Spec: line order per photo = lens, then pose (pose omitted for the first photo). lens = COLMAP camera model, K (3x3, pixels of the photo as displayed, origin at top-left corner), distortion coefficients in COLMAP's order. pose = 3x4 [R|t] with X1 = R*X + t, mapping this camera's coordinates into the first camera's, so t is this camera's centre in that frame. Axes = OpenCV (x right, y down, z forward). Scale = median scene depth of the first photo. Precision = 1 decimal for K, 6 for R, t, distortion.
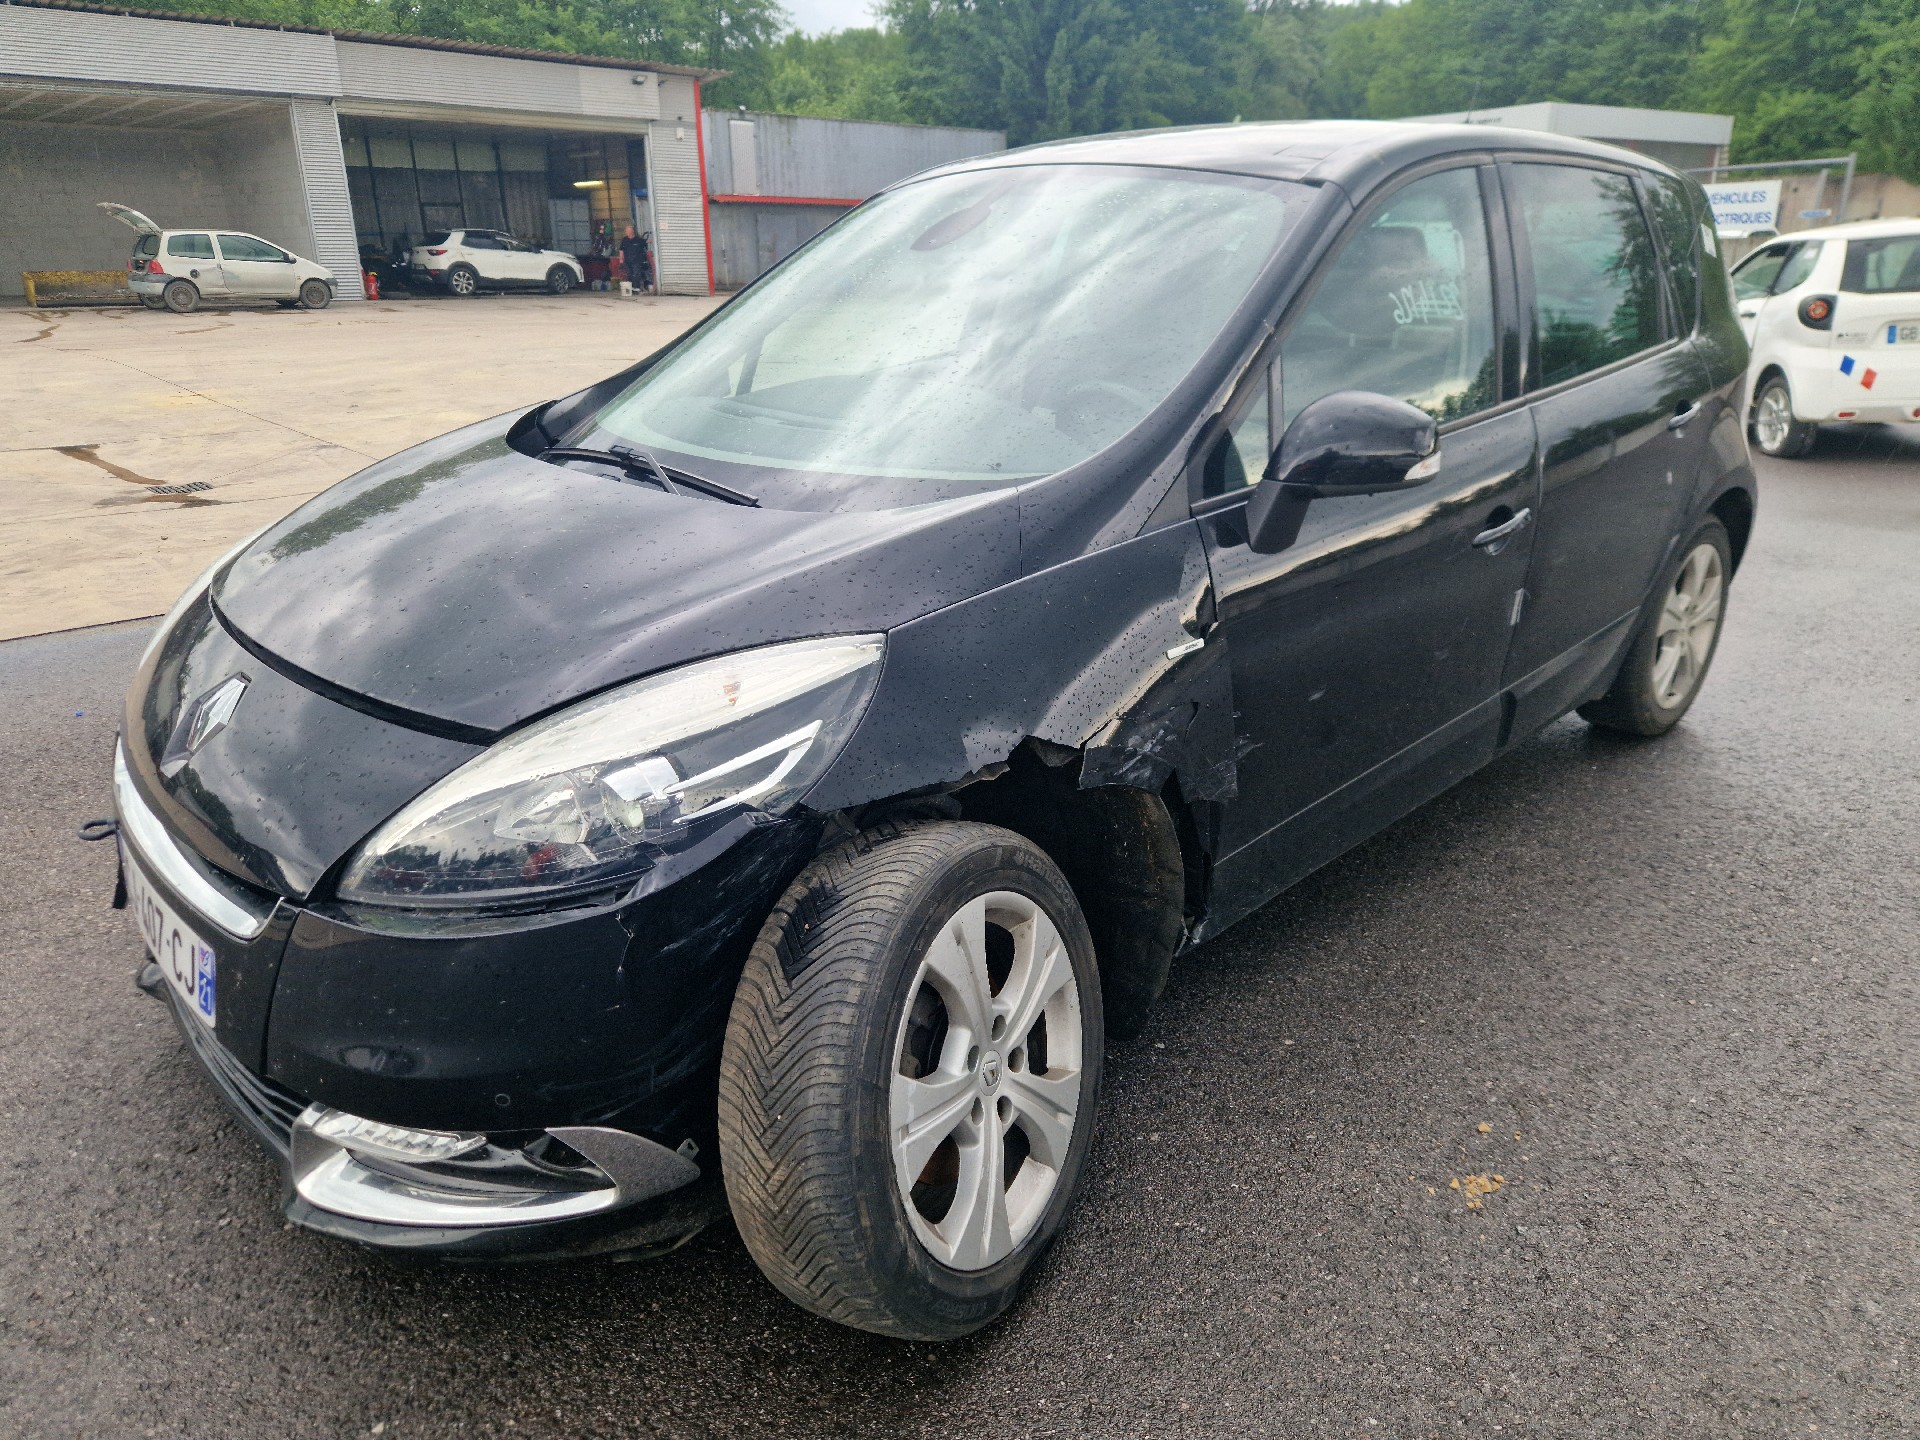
lens RADIAL K [[1363.4, 0, 977.7], [0, 1363.4, 715.8], [0, 0, 1]] dist [0.091483, -0.070767]
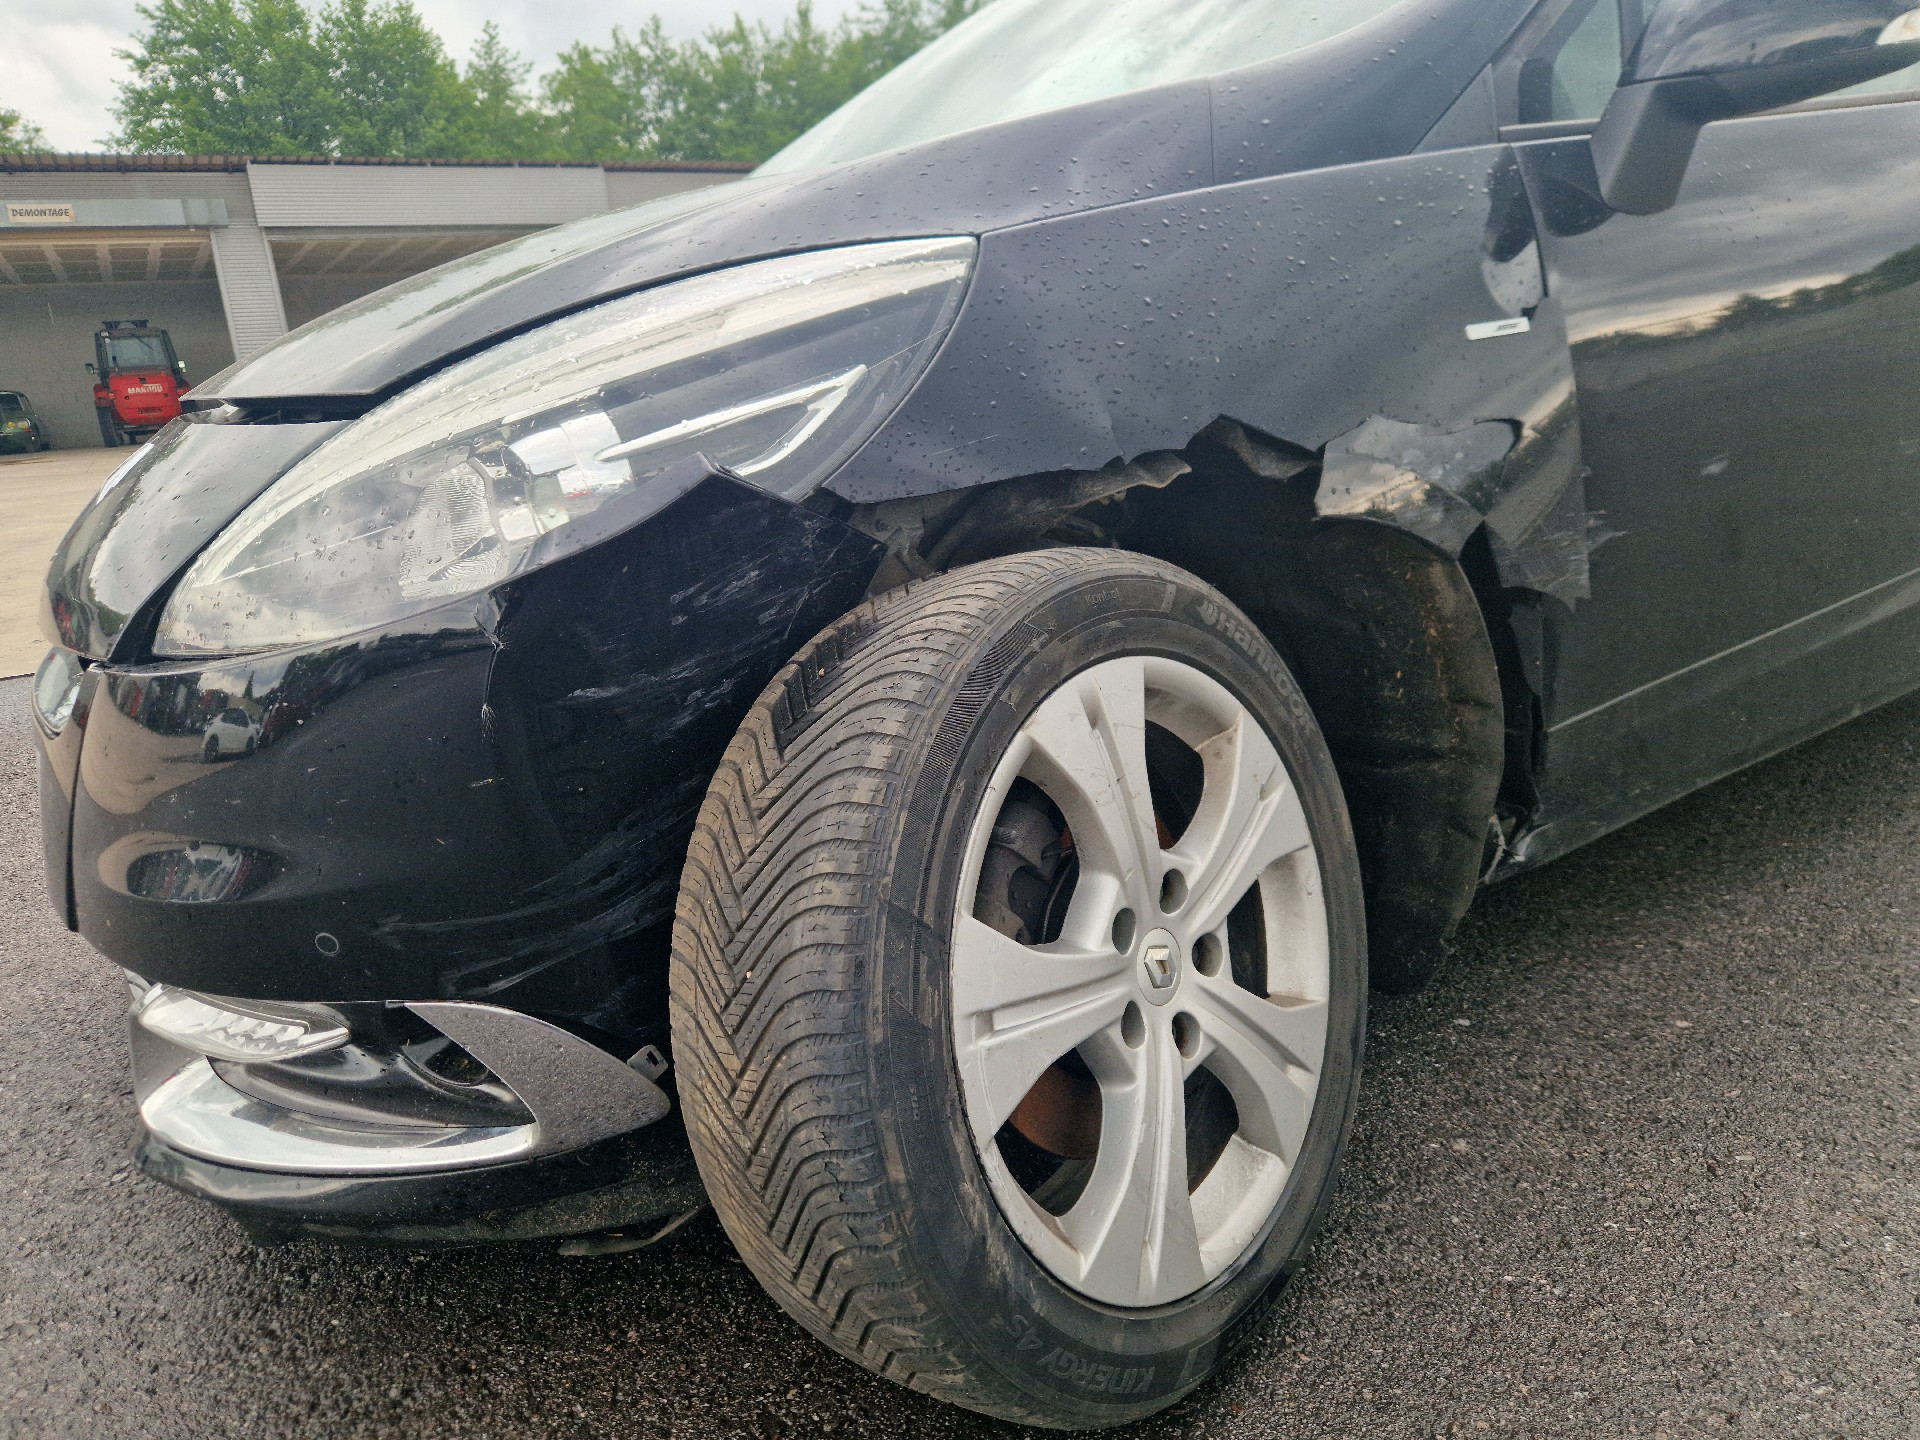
lens RADIAL K [[1369.2, 0, 928.3], [0, 1369.2, 726.3], [0, 0, 1]] dist [0.079829, -0.068396]
pose [[0.976563, -0.015432, -0.214679, 0.041352], [0.000295, 0.997521, -0.070365, 0.205024], [0.215233, 0.068652, 0.974147, 0.417064]]
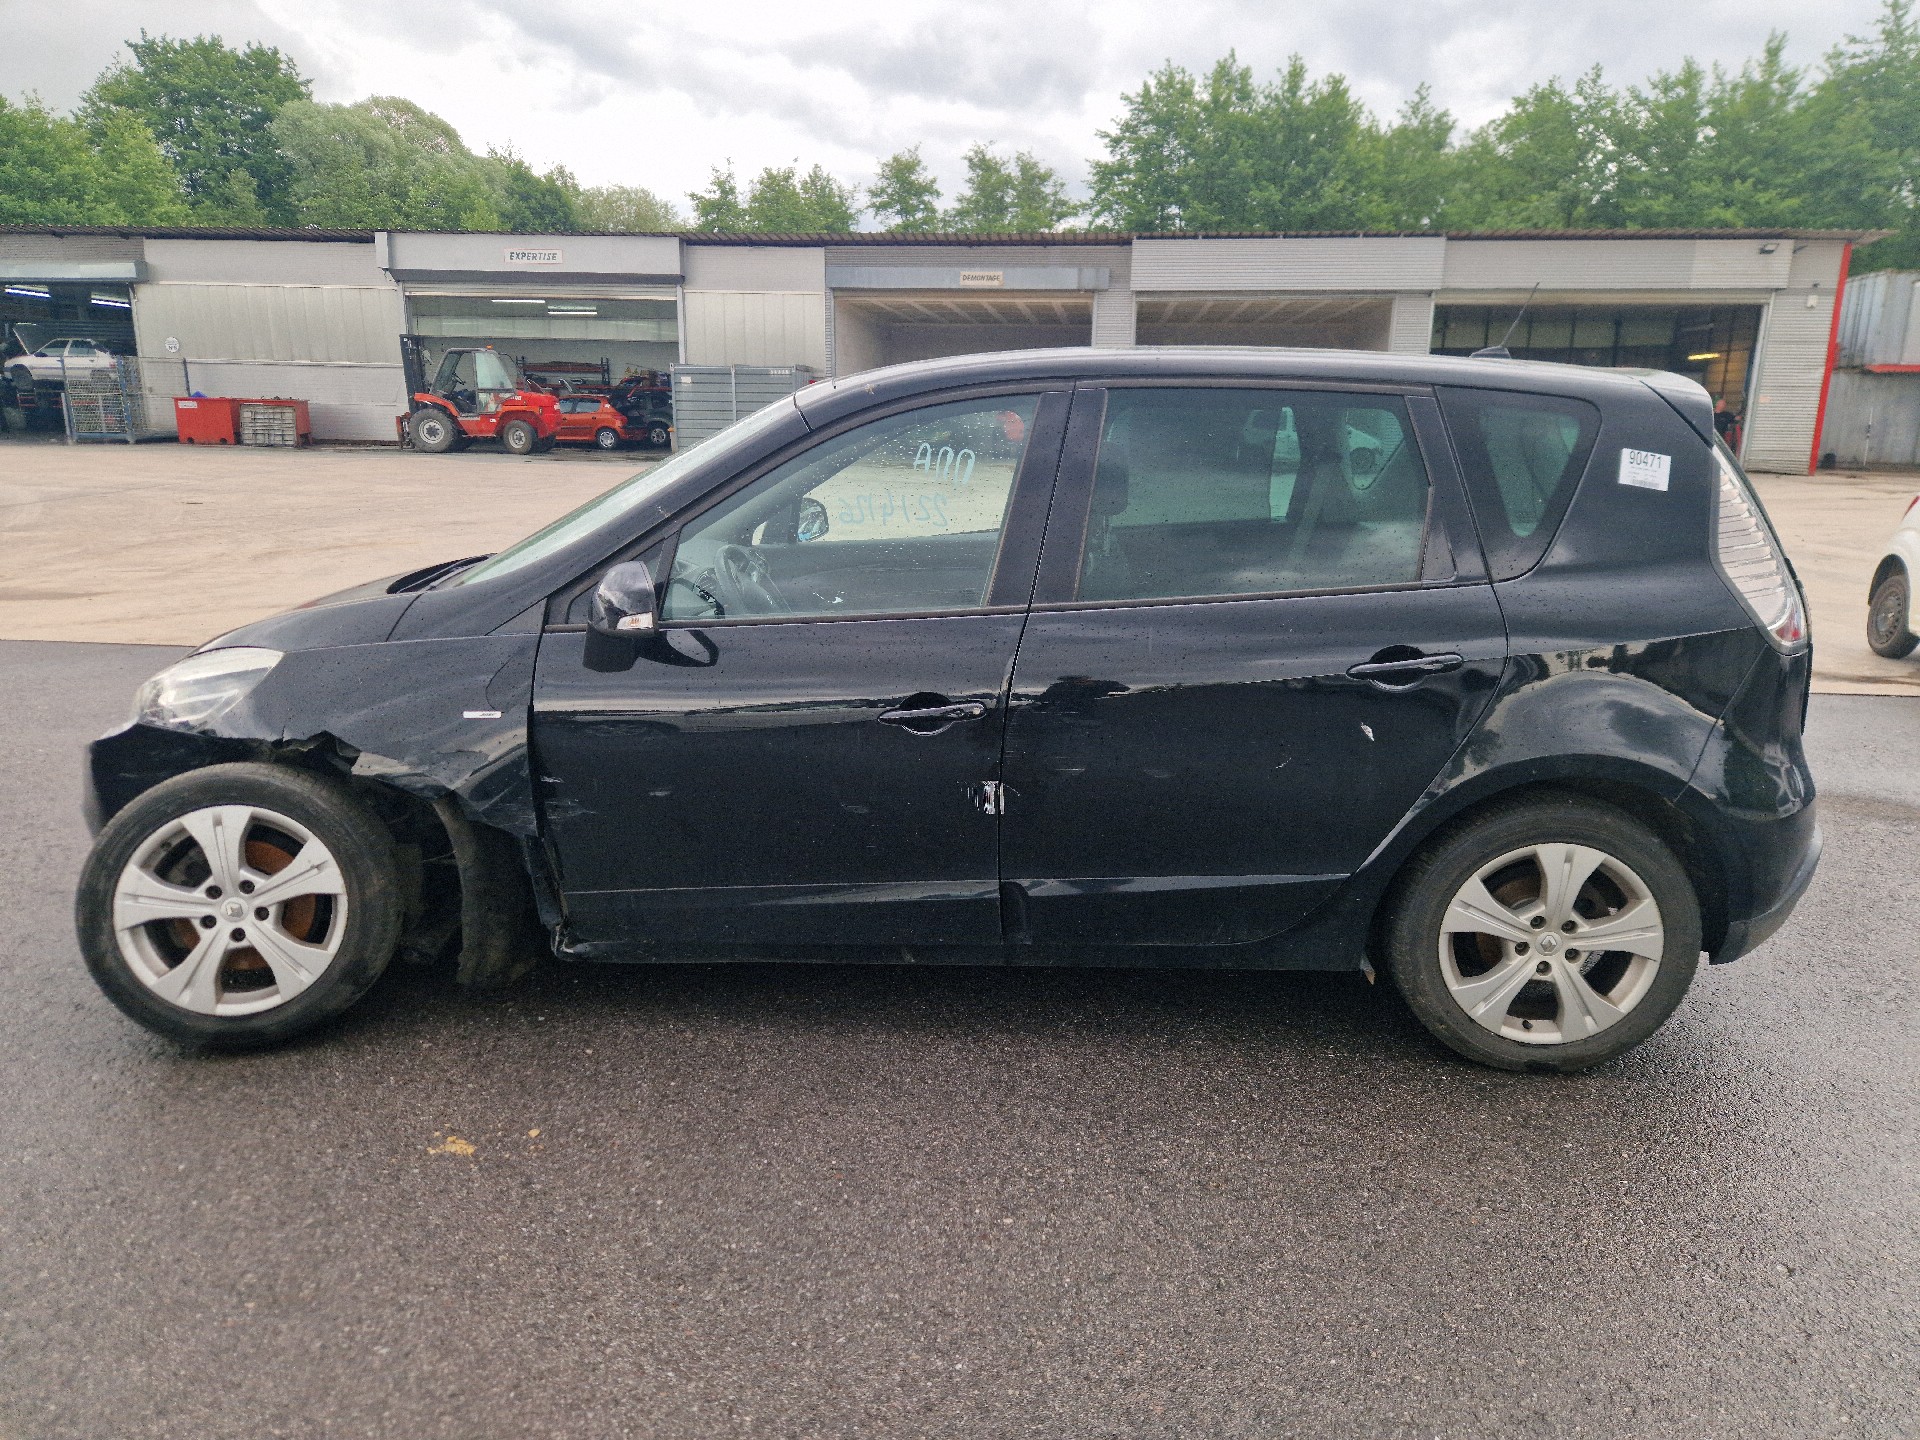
lens RADIAL K [[1369.2, 0, 928.3], [0, 1369.2, 726.3], [0, 0, 1]] dist [0.079829, -0.068396]
pose [[0.635019, 0.190299, -0.748690, 1.846494], [-0.267212, 0.963465, 0.018247, -0.225343], [0.724809, 0.188471, 0.662669, 0.446884]]
